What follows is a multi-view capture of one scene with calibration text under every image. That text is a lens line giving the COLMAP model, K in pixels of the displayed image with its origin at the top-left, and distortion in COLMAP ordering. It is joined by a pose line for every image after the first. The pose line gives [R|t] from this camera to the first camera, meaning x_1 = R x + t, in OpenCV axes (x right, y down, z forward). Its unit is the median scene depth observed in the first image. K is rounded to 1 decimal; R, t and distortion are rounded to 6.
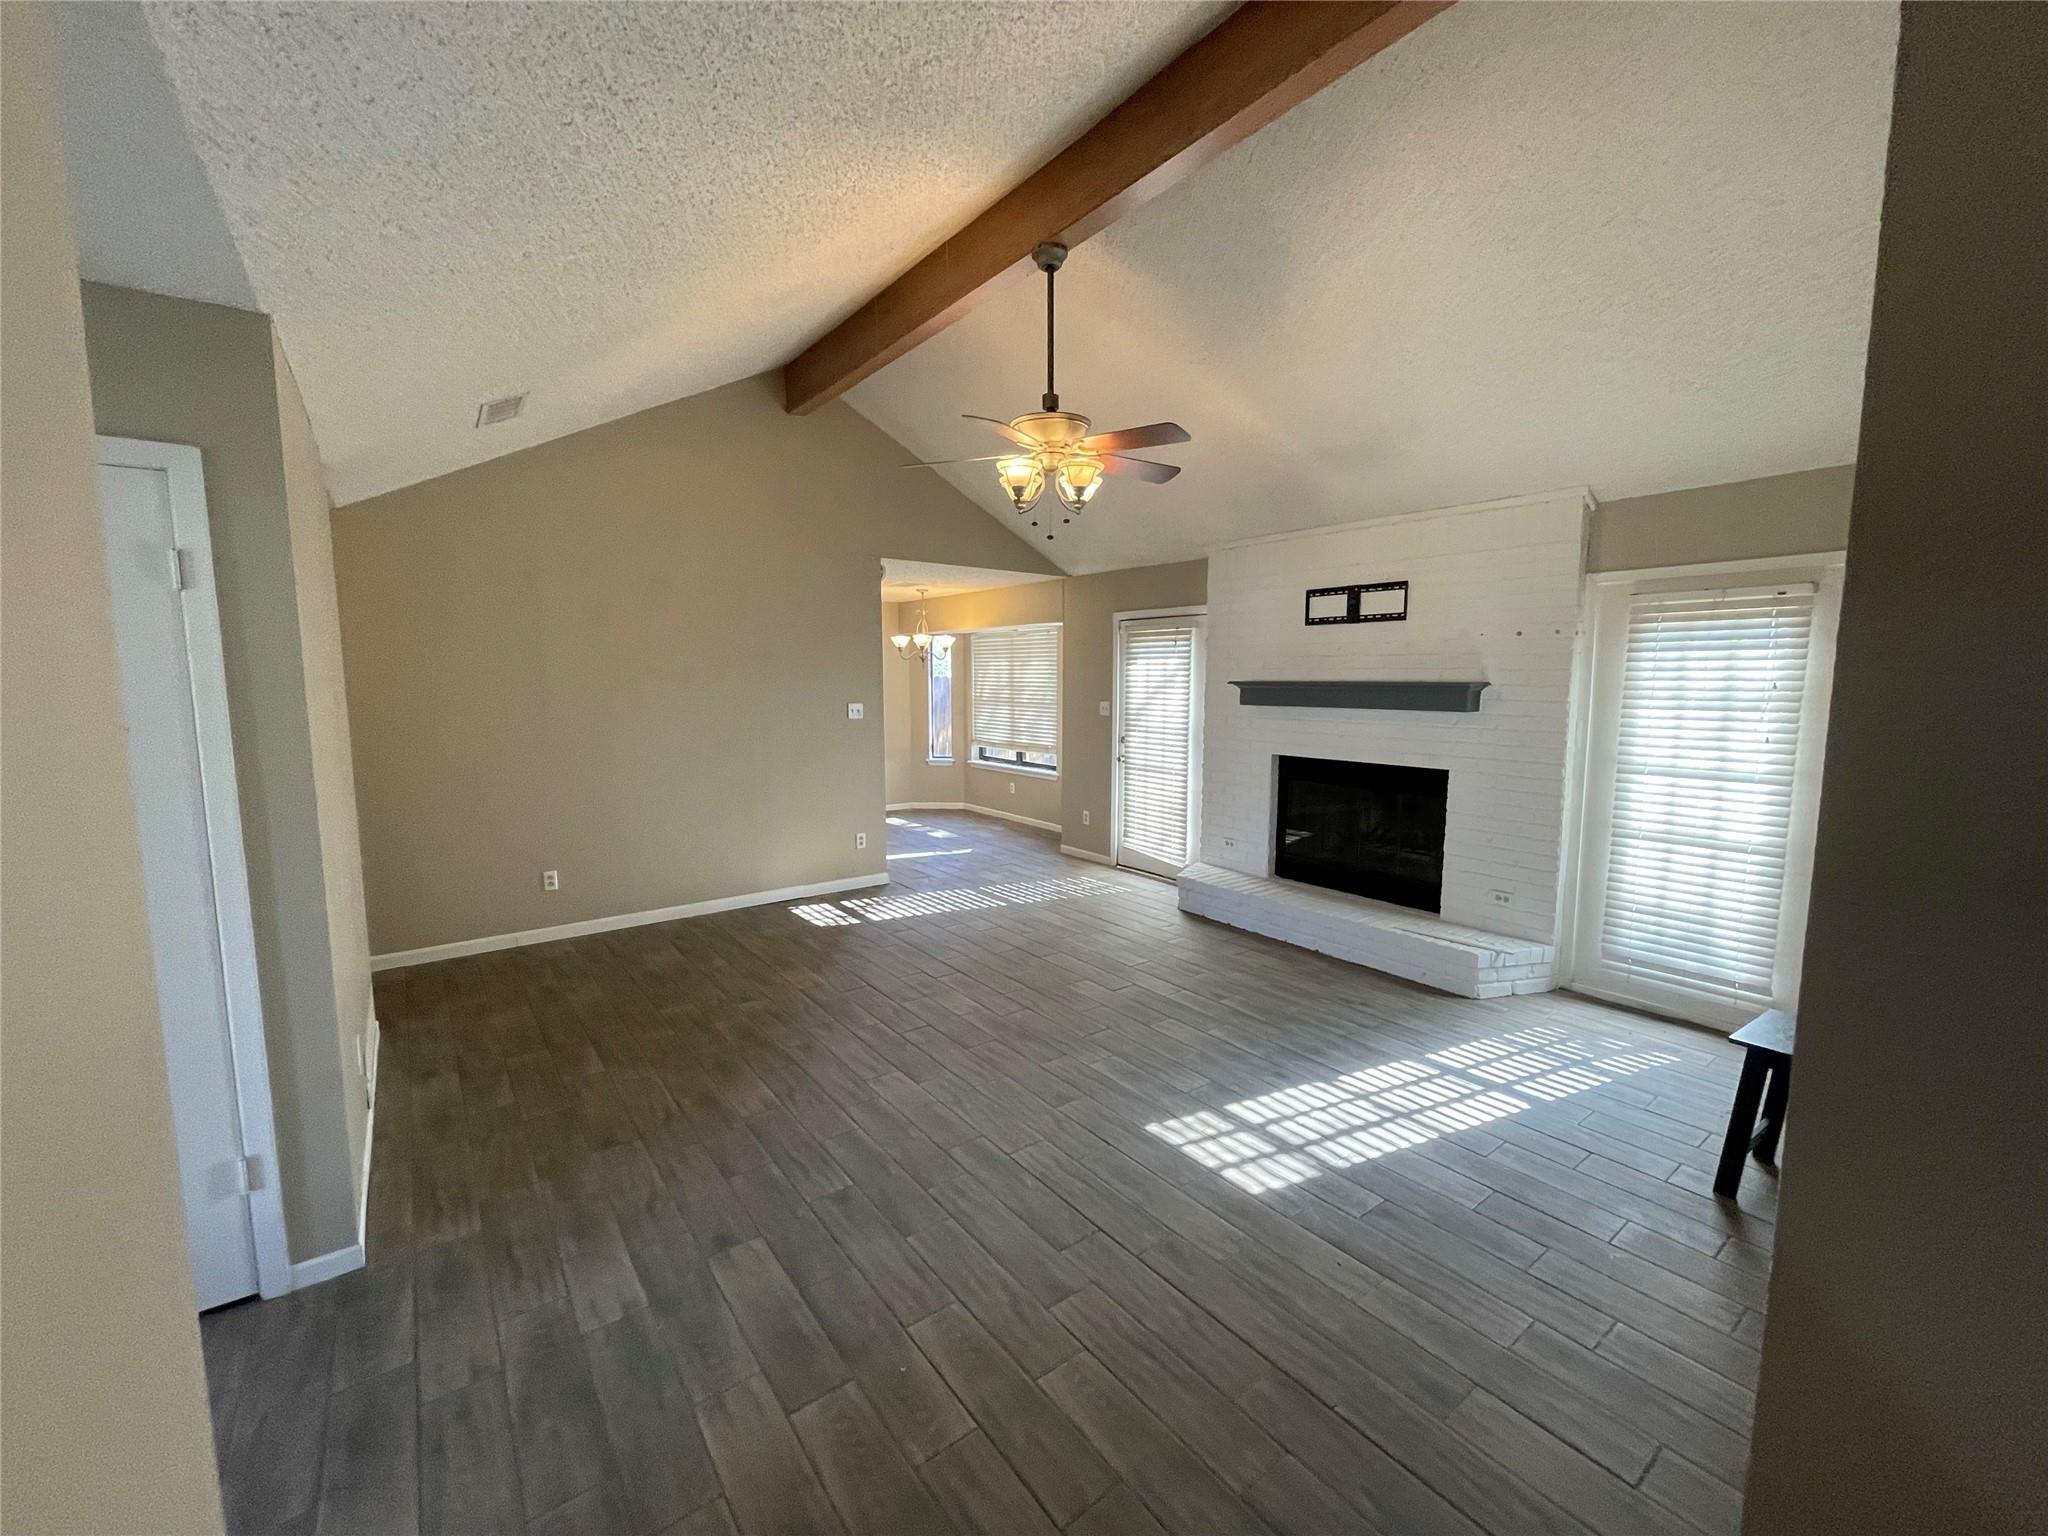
lens RADIAL K [[848.9, 0, 1013.5], [0, 848.9, 769.1], [0, 0, 1]] dist [0.012800, 0.000083]
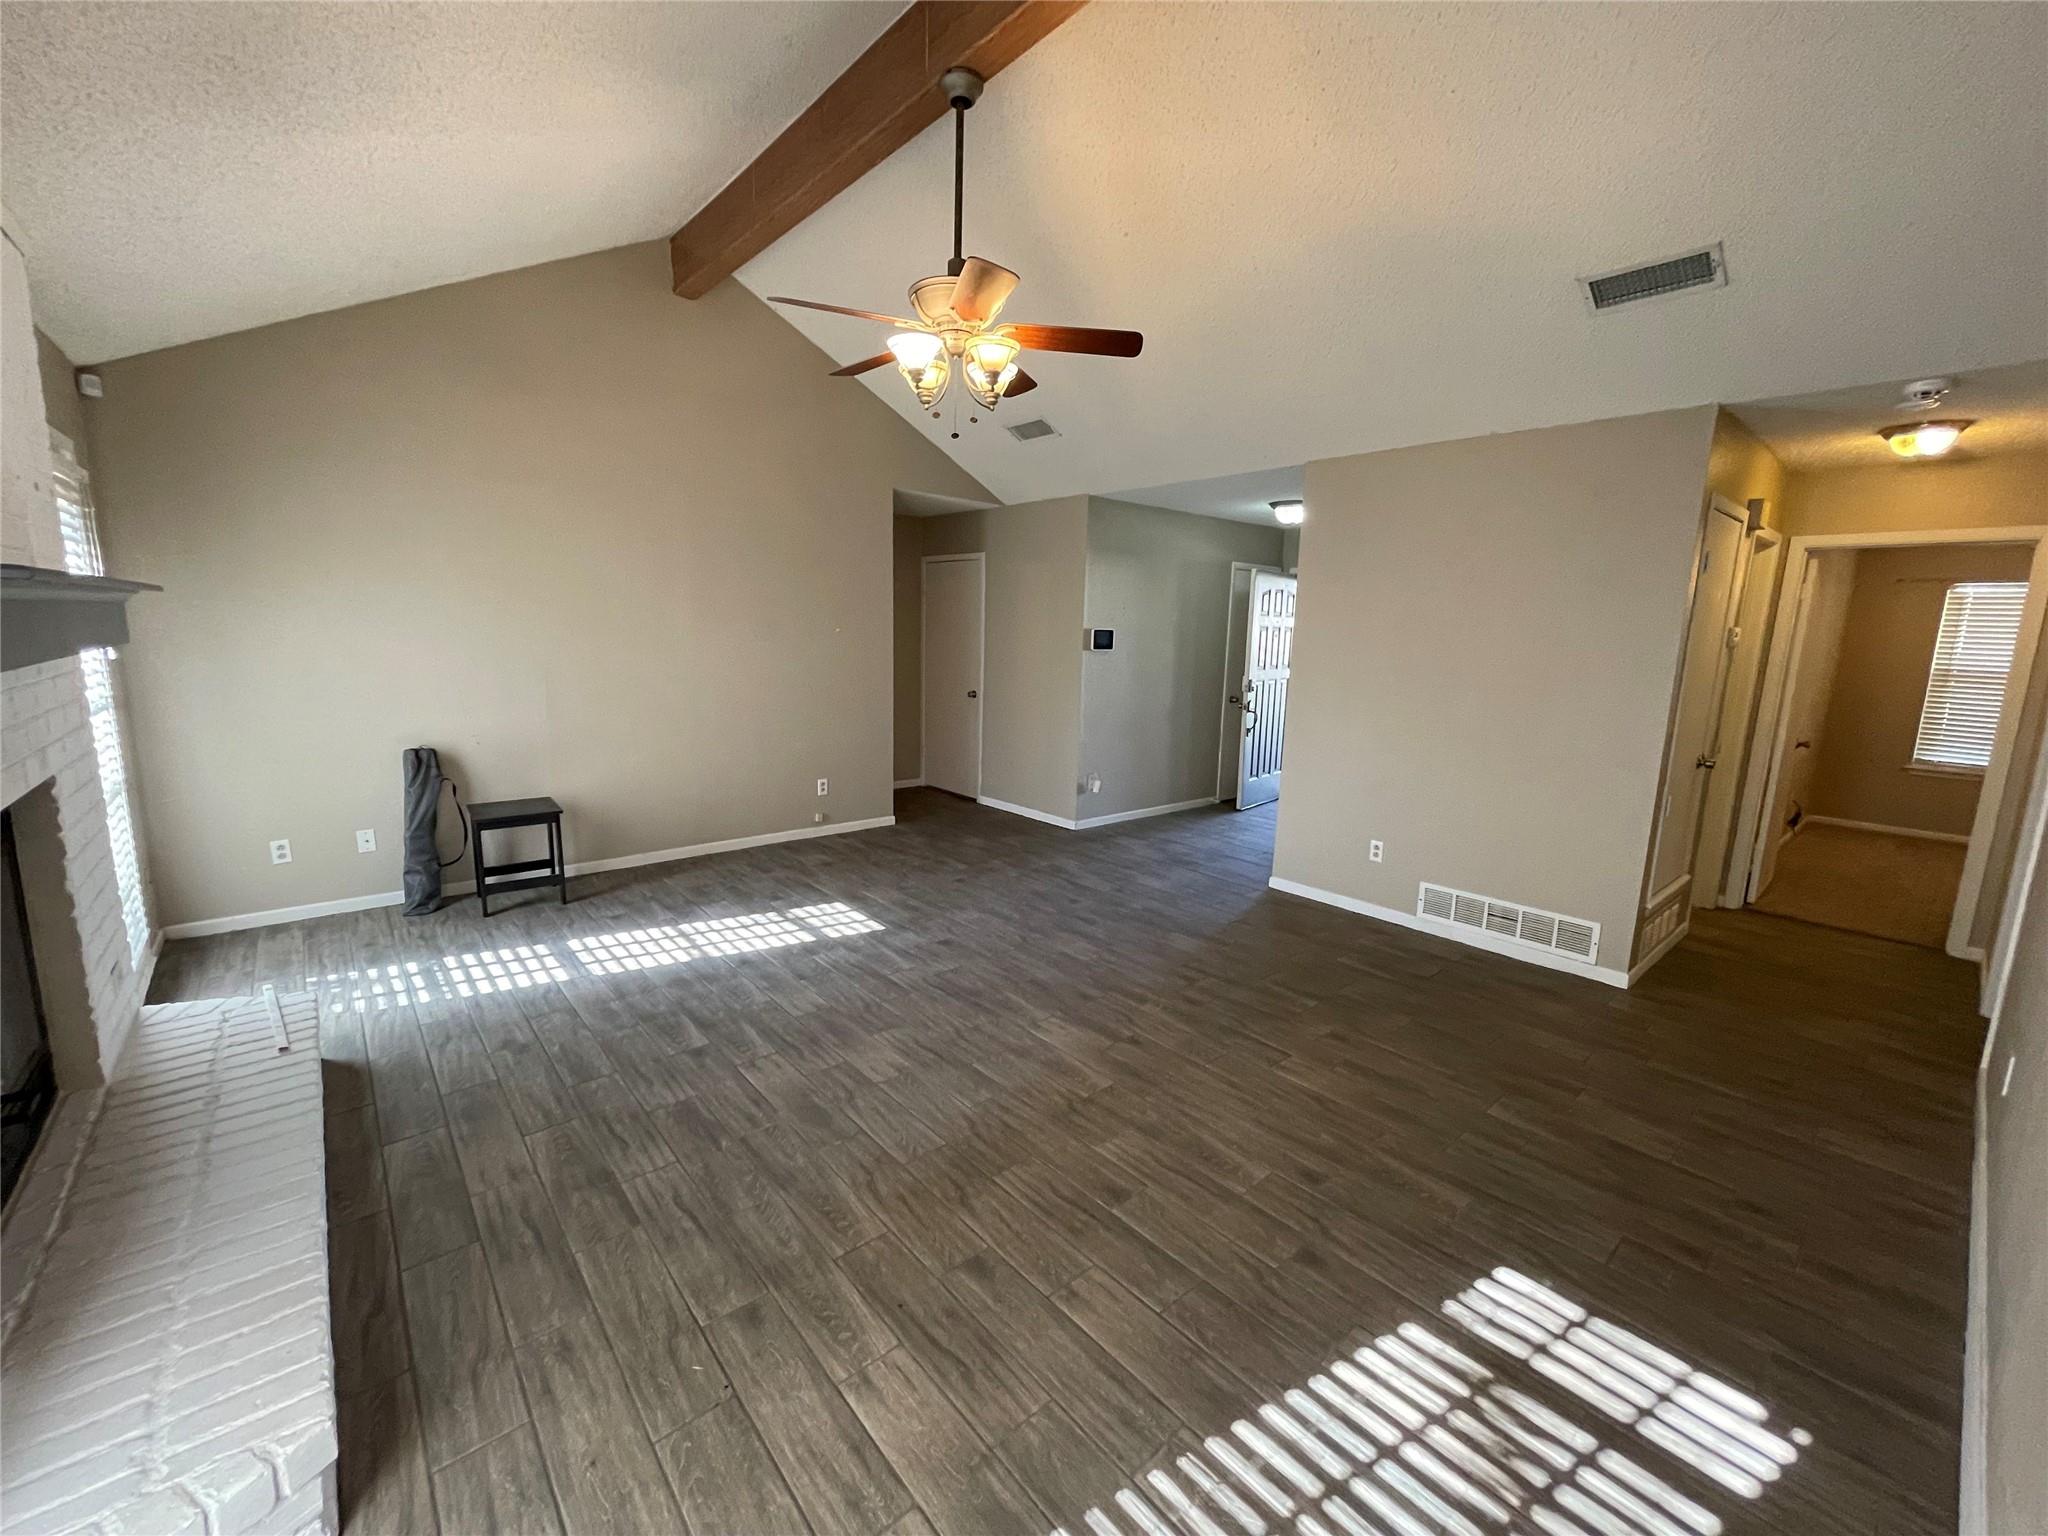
lens RADIAL K [[828.6, 0, 1029.9], [0, 828.6, 768.9], [0, 0, 1]] dist [-0.002006, 0.000433]
pose [[-0.995501, -0.010547, -0.094158, 0.038753], [-0.037019, 0.958087, 0.284075, -0.175864], [0.087216, 0.286282, -0.954168, 1.733237]]
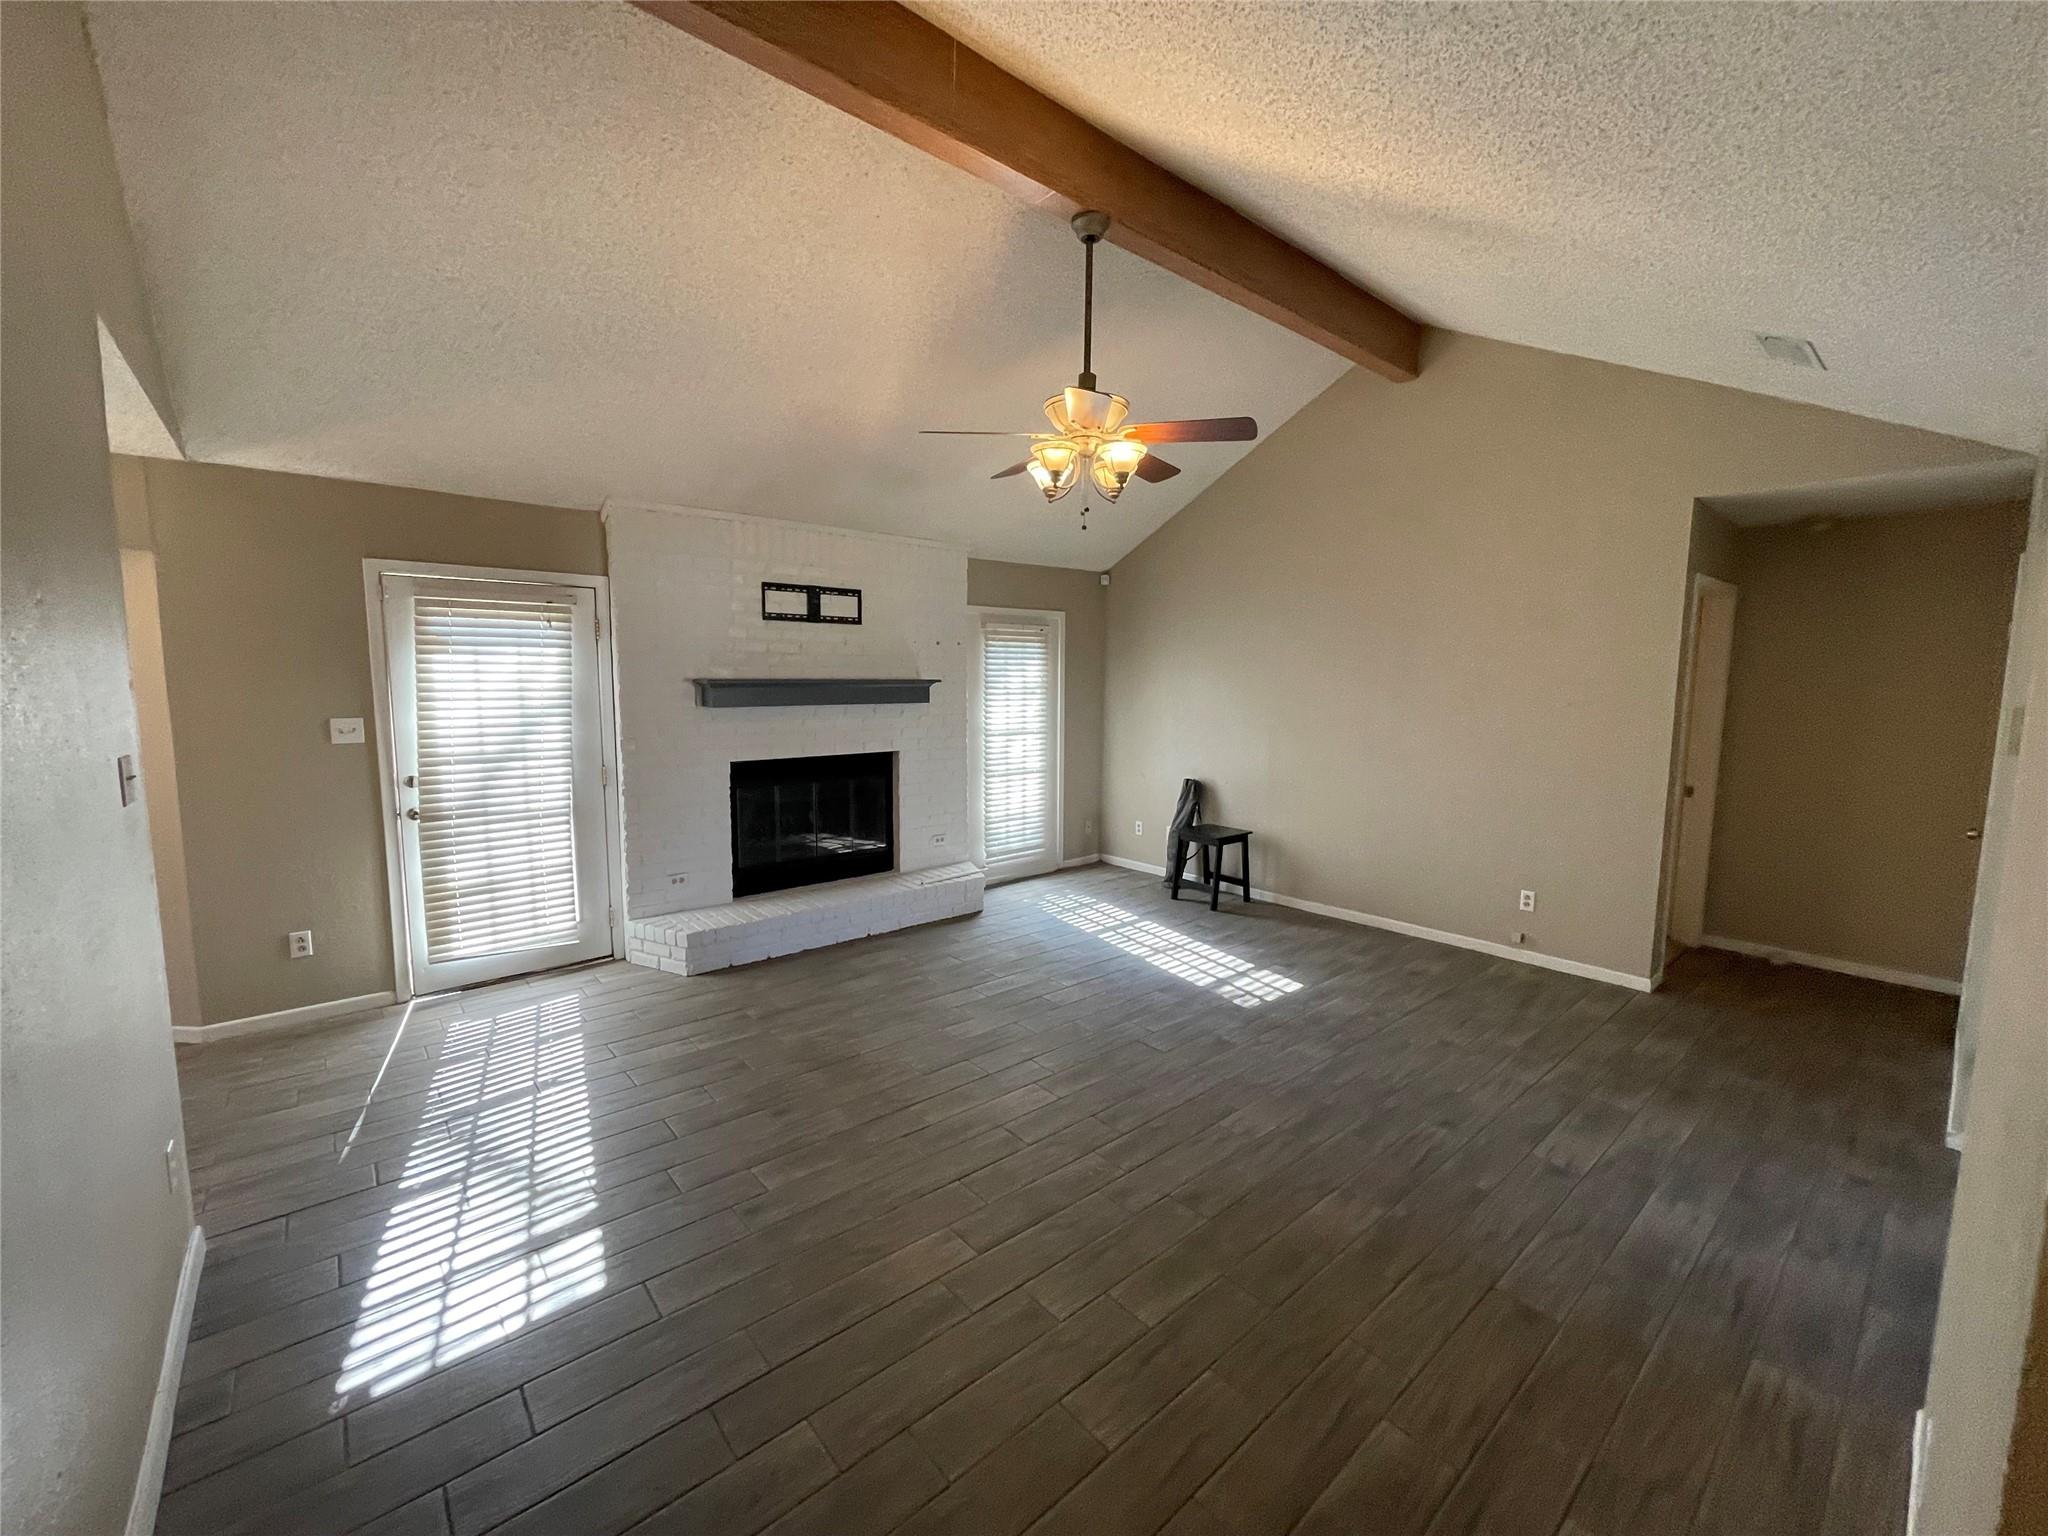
lens RADIAL K [[828.6, 0, 1029.9], [0, 828.6, 768.9], [0, 0, 1]] dist [-0.002006, 0.000433]
pose [[-0.088893, -0.112477, 0.989670, -0.813183], [0.106304, 0.986857, 0.121706, -0.115917], [-0.990352, 0.116024, -0.075768, 1.068443]]
